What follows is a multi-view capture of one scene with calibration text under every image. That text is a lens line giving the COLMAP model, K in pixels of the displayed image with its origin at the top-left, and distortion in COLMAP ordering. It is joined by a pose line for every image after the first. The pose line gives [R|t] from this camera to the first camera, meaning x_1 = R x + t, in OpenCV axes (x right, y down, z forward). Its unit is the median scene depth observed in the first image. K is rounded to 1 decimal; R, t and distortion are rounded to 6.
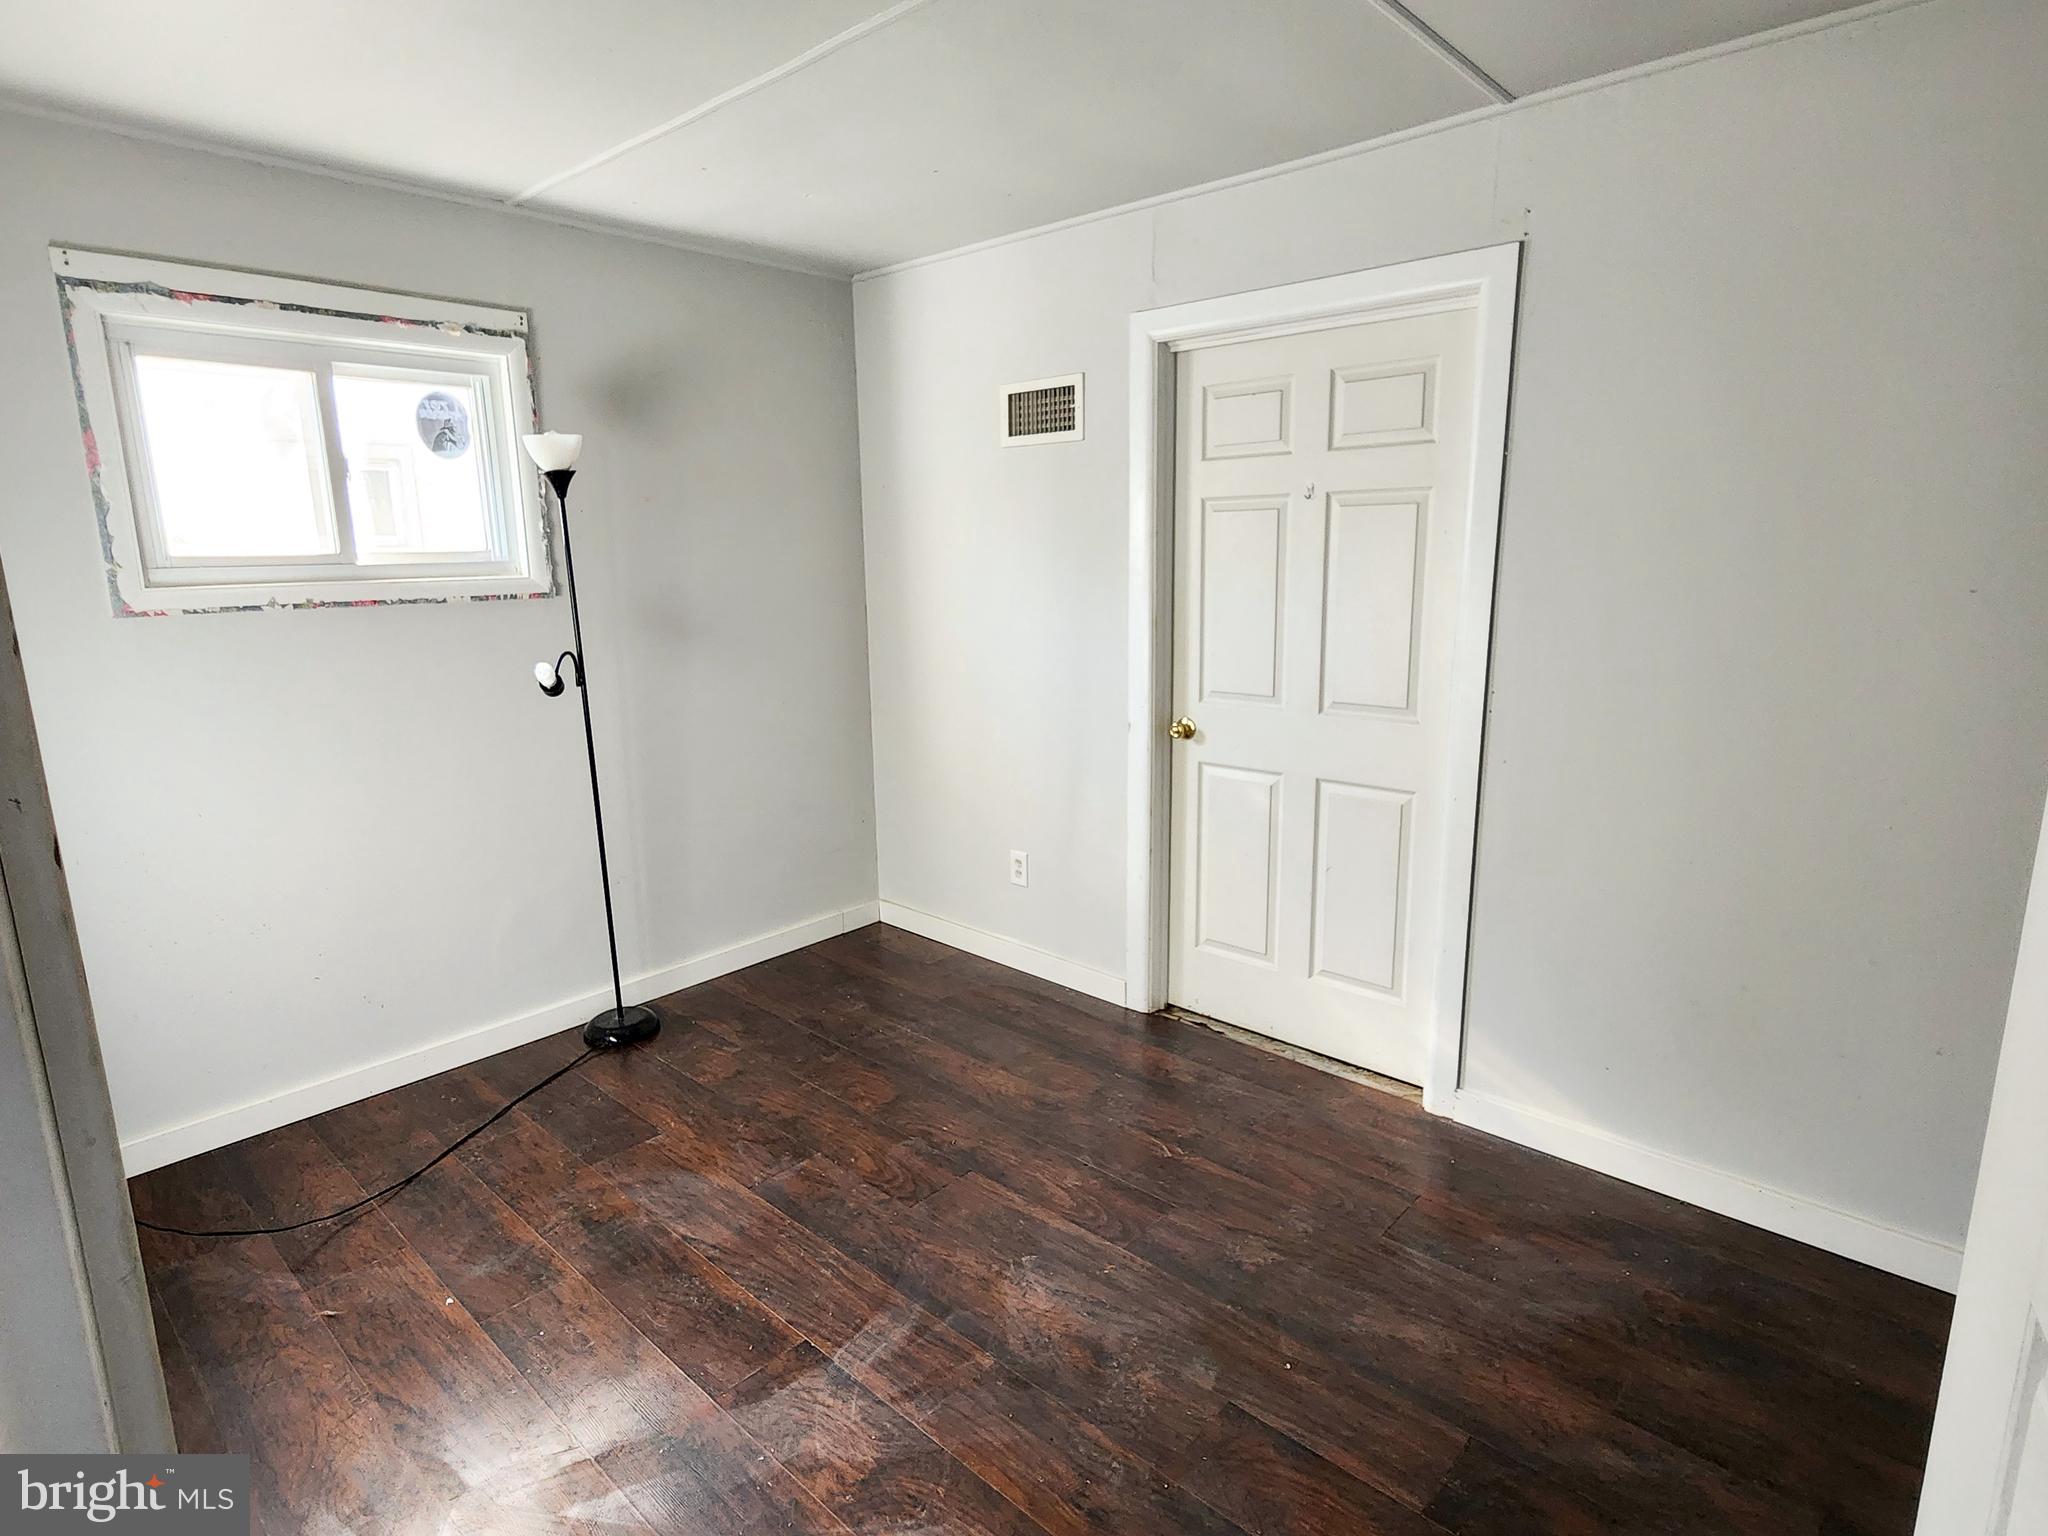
lens RADIAL K [[1081.9, 0, 1026.3], [0, 1081.9, 765.6], [0, 0, 1]] dist [0.001616, 0.004106]
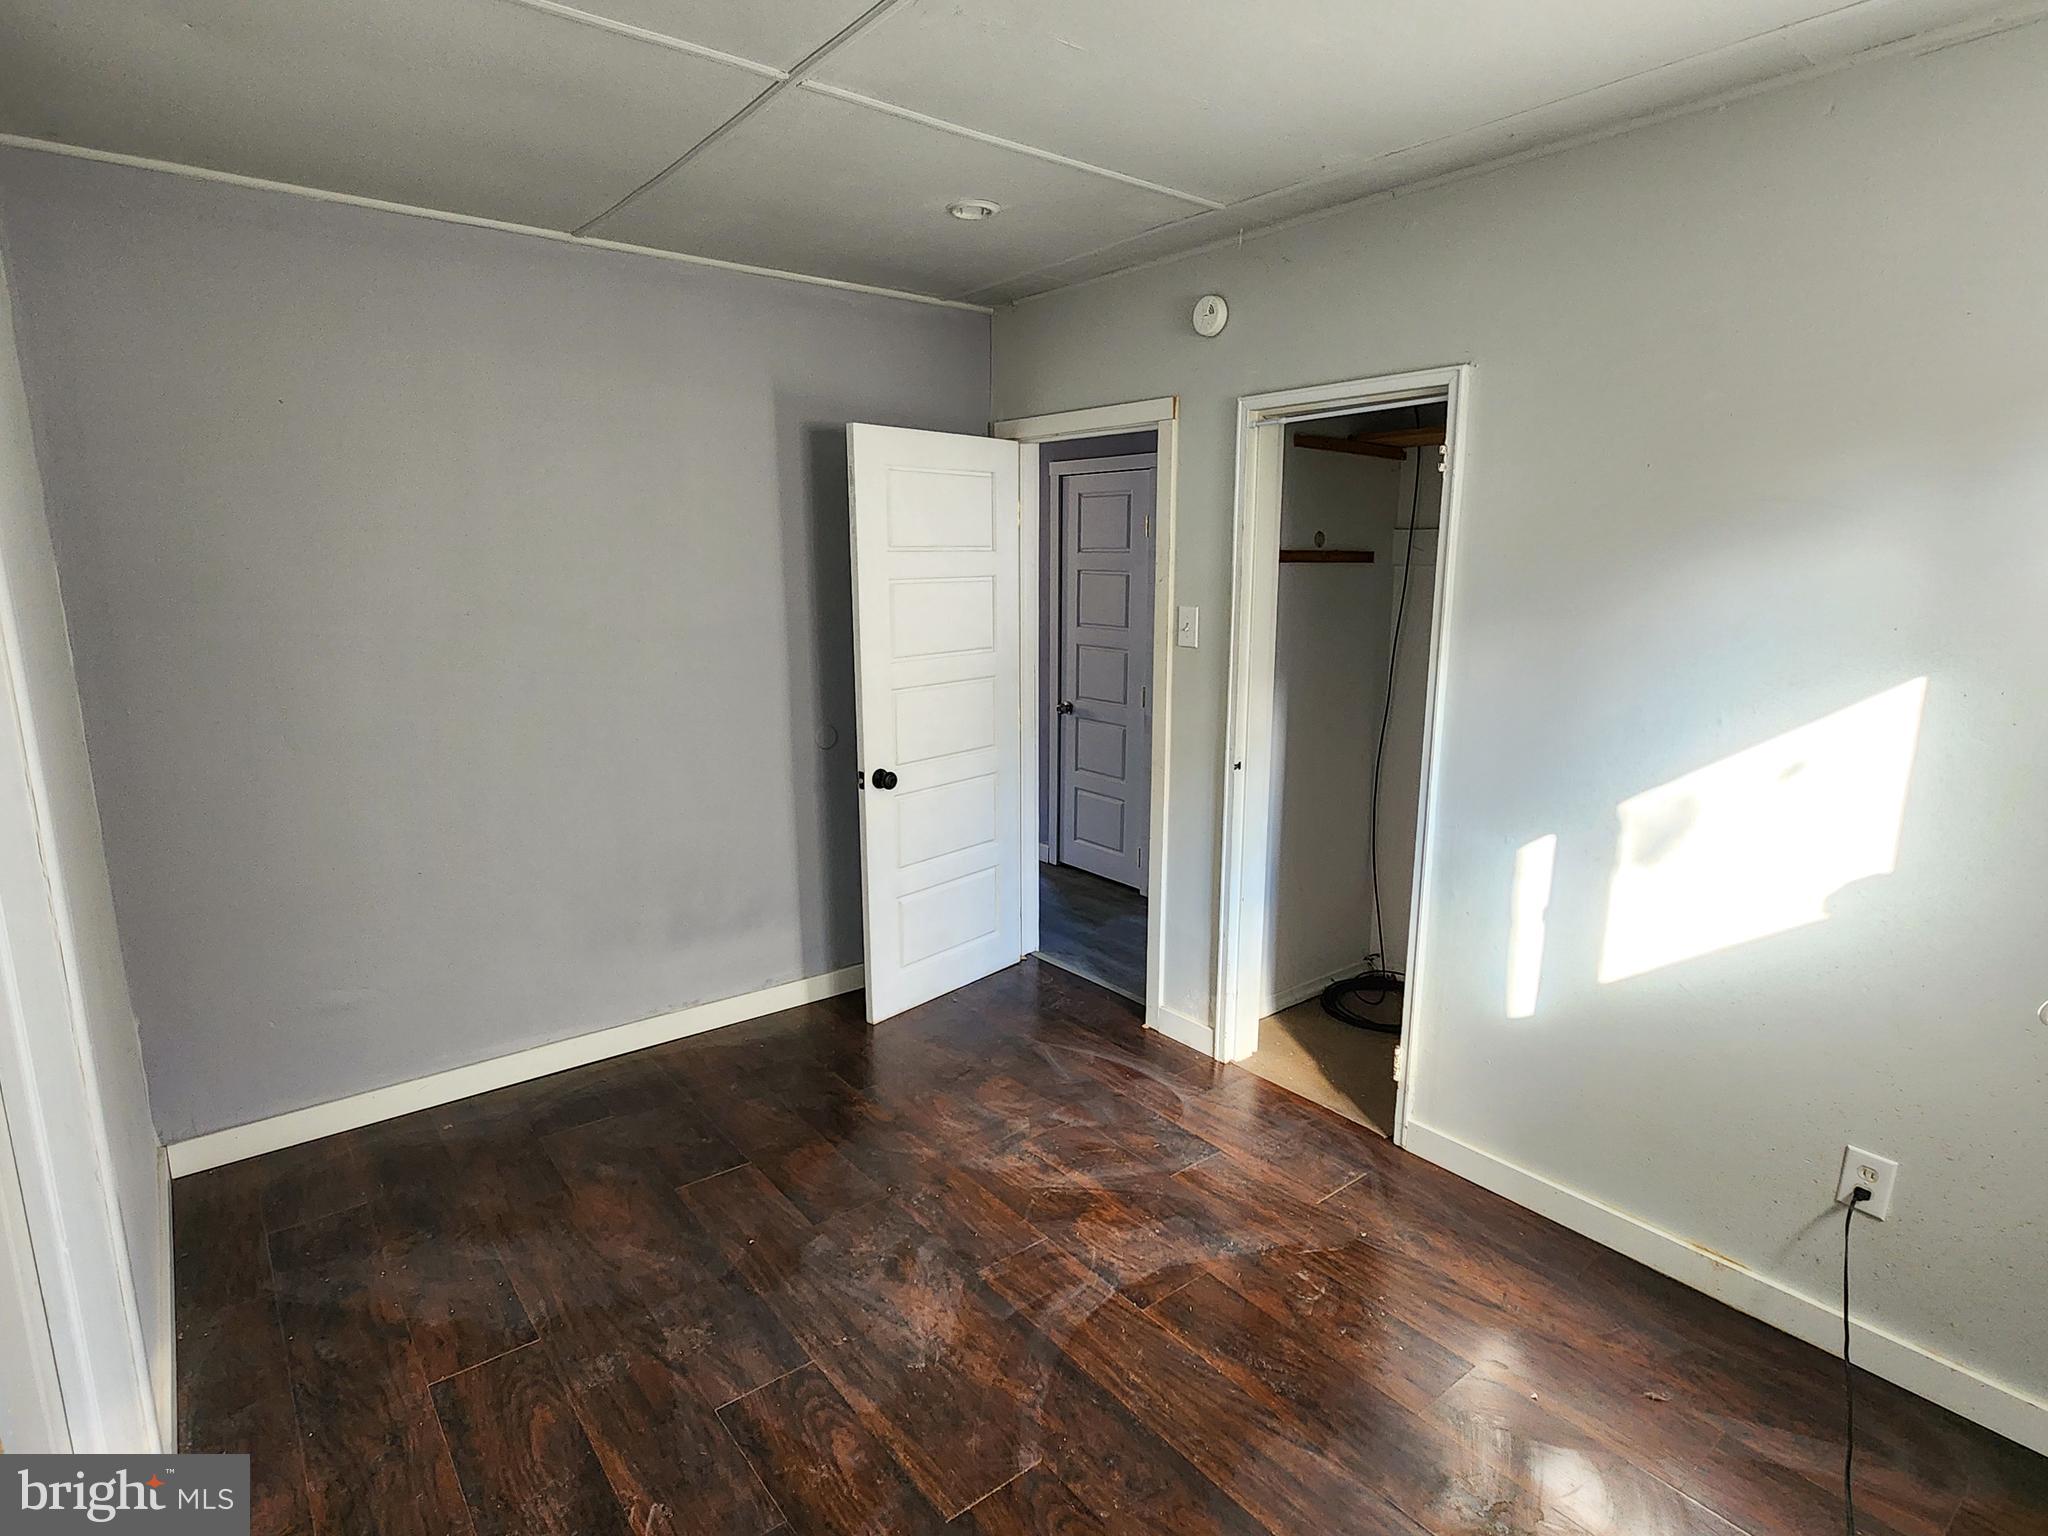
lens RADIAL K [[1081.9, 0, 1024.0], [0, 1081.9, 769.1], [0, 0, 1]] dist [0.001616, 0.004106]
pose [[-0.987147, -0.019713, 0.158591, -0.241801], [0.043859, 0.920843, 0.387459, -0.394286], [-0.153676, 0.389435, -0.908143, 1.752338]]
